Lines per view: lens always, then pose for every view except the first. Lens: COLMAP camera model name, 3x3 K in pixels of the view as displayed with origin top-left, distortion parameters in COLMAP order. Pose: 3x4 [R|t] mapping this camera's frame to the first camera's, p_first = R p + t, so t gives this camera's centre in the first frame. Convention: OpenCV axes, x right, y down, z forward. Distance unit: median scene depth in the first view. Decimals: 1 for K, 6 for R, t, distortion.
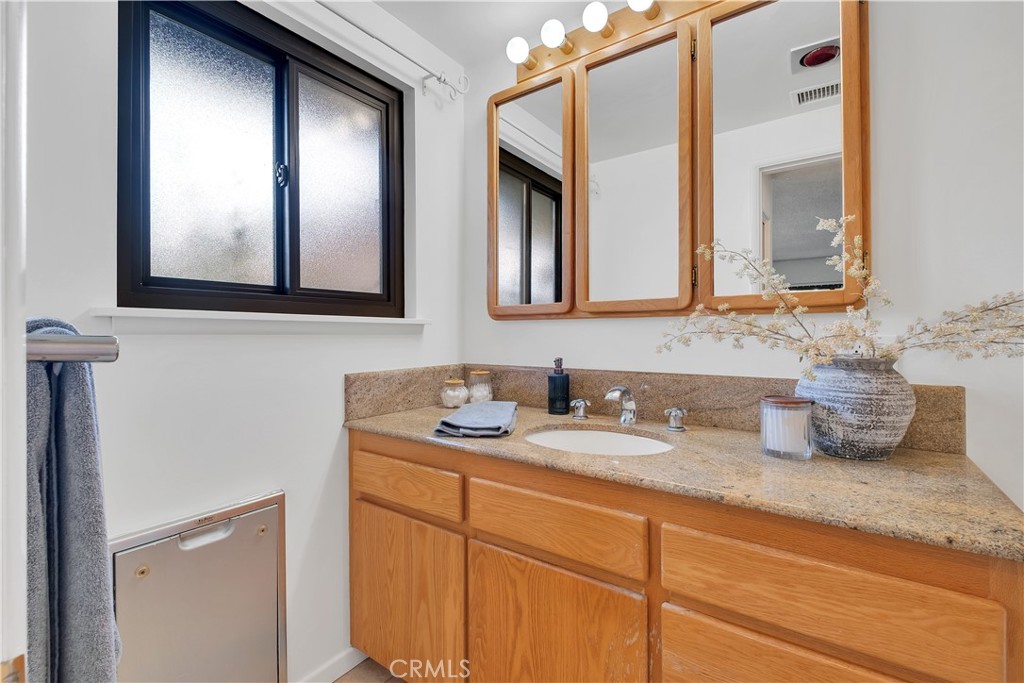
lens RADIAL K [[439.9, 0, 509.8], [0, 439.9, 339.4], [0, 0, 1]] dist [-0.016070, -0.002077]
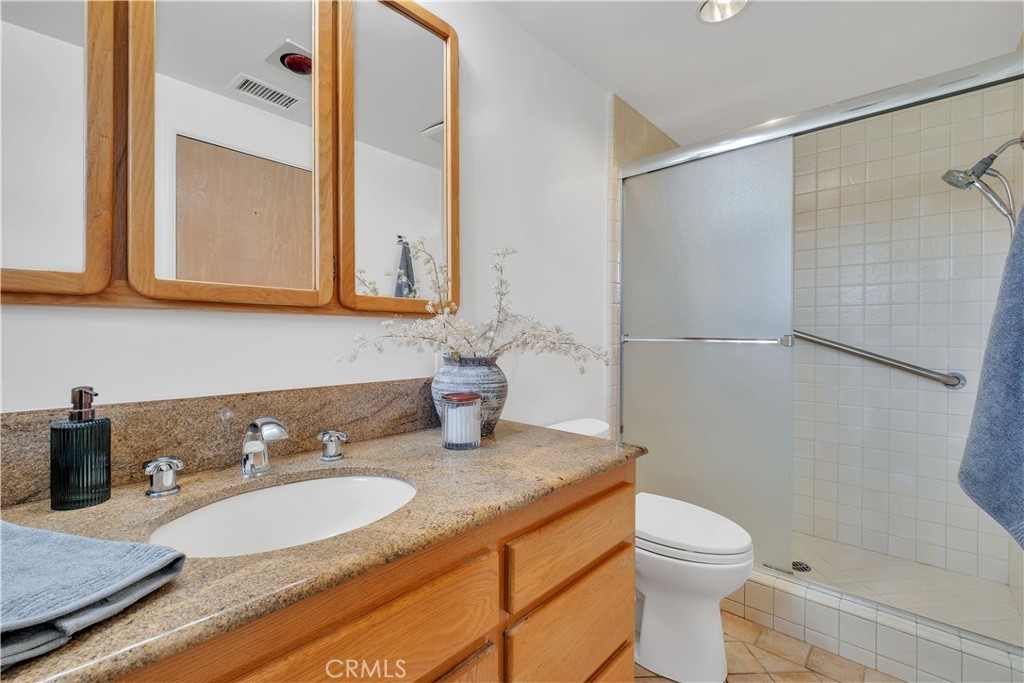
lens RADIAL K [[439.9, 0, 510.0], [0, 439.9, 335.1], [0, 0, 1]] dist [-0.016070, -0.002077]
pose [[0.110289, -0.000797, 0.993899, -0.377122], [0.003182, 0.999995, 0.000449, -0.016553], [-0.993894, 0.003113, 0.110291, 0.584978]]
